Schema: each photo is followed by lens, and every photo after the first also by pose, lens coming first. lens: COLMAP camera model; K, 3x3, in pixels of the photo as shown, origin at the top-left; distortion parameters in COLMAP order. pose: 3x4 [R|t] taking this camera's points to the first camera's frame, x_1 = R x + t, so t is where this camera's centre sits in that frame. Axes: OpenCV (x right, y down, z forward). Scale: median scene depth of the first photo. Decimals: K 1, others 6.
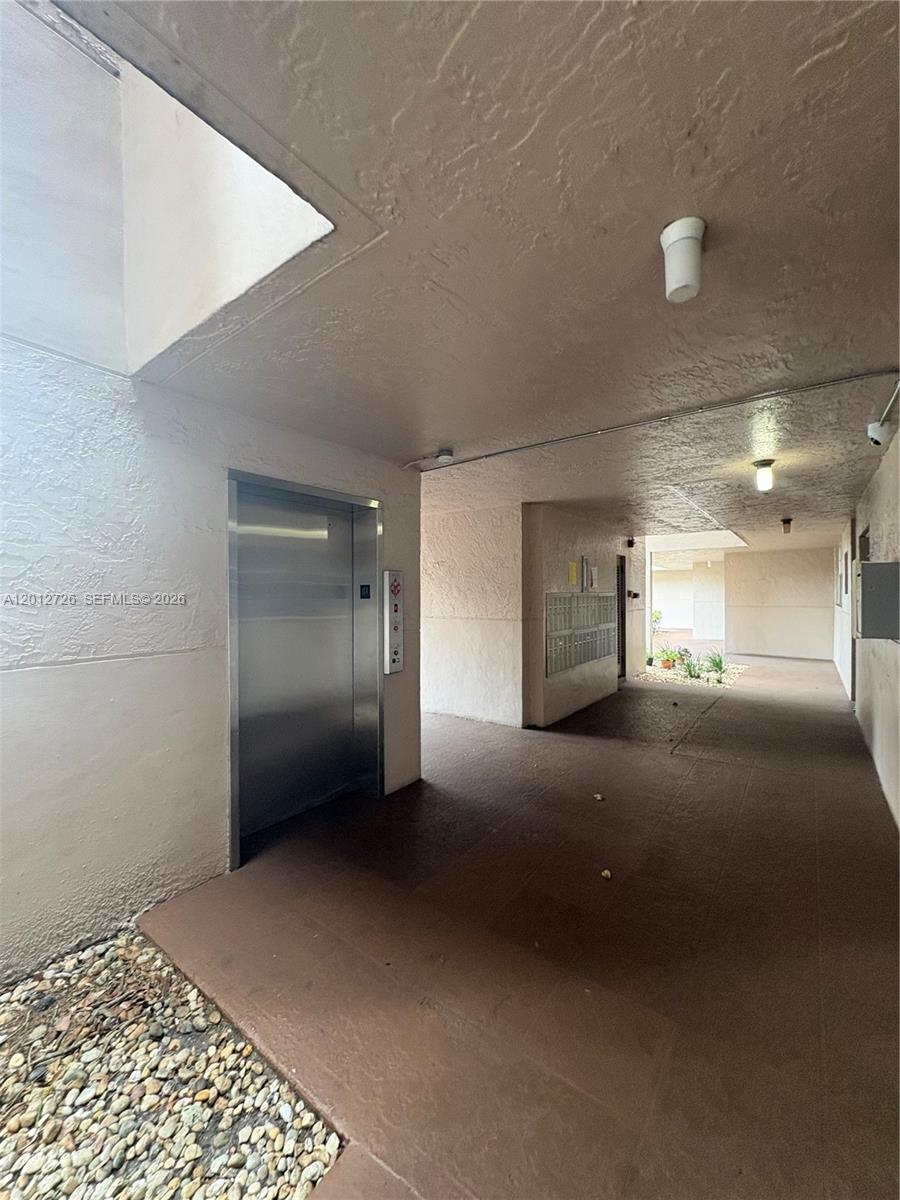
lens RADIAL K [[480.1, 0, 450.0], [0, 480.1, 600.0], [0, 0, 1]] dist [-0.001460, -0.000015]
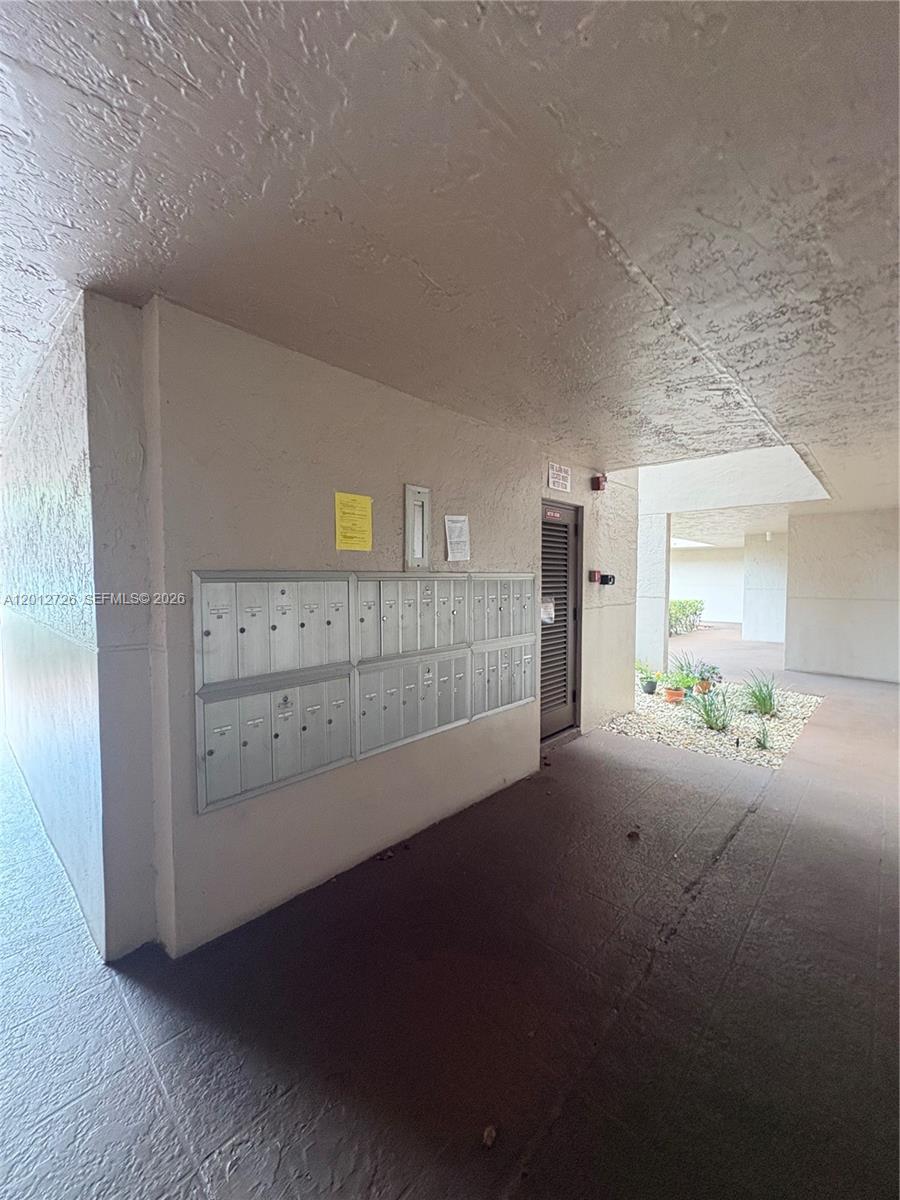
lens RADIAL K [[480.4, 0, 447.2], [0, 480.4, 599.6], [0, 0, 1]] dist [0.000965, 0.000087]
pose [[0.994003, 0.013479, -0.108519, 0.260326], [-0.009302, 0.999200, 0.038905, -0.006003], [0.108956, -0.037662, 0.993333, 0.422263]]
